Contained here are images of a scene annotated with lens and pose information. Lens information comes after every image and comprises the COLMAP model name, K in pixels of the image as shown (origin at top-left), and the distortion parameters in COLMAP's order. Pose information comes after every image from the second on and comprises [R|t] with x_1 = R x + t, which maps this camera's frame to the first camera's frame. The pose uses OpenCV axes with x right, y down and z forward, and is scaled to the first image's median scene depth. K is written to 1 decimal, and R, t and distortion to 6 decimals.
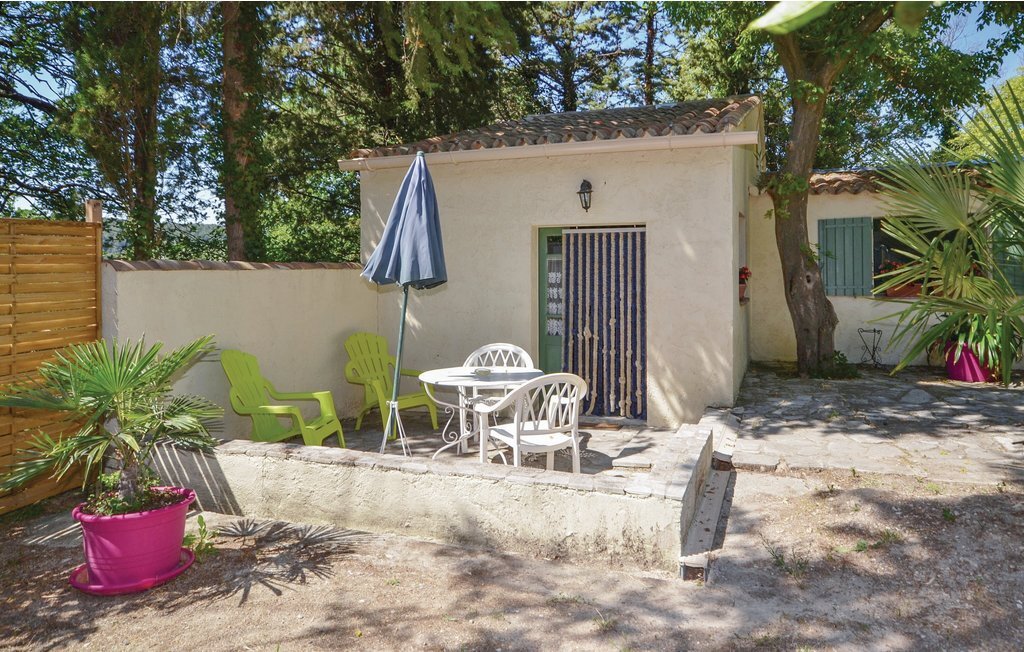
lens RADIAL K [[683.9, 0, 512.0], [0, 683.9, 326.0], [0, 0, 1]] dist [0.001005, 0.029796]
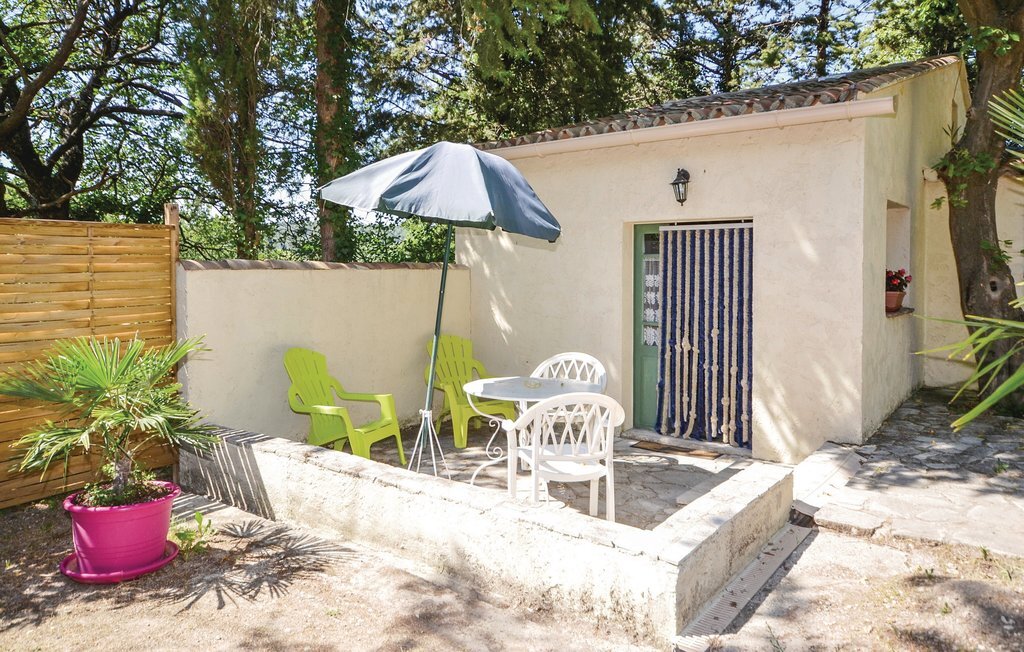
lens RADIAL K [[683.9, 0, 512.0], [0, 683.9, 326.0], [0, 0, 1]] dist [0.001005, 0.029796]
pose [[0.951538, 0.032882, -0.305768, 0.174945], [-0.032321, 0.999454, 0.006899, -0.012931], [0.305828, 0.003318, 0.952081, 0.107791]]
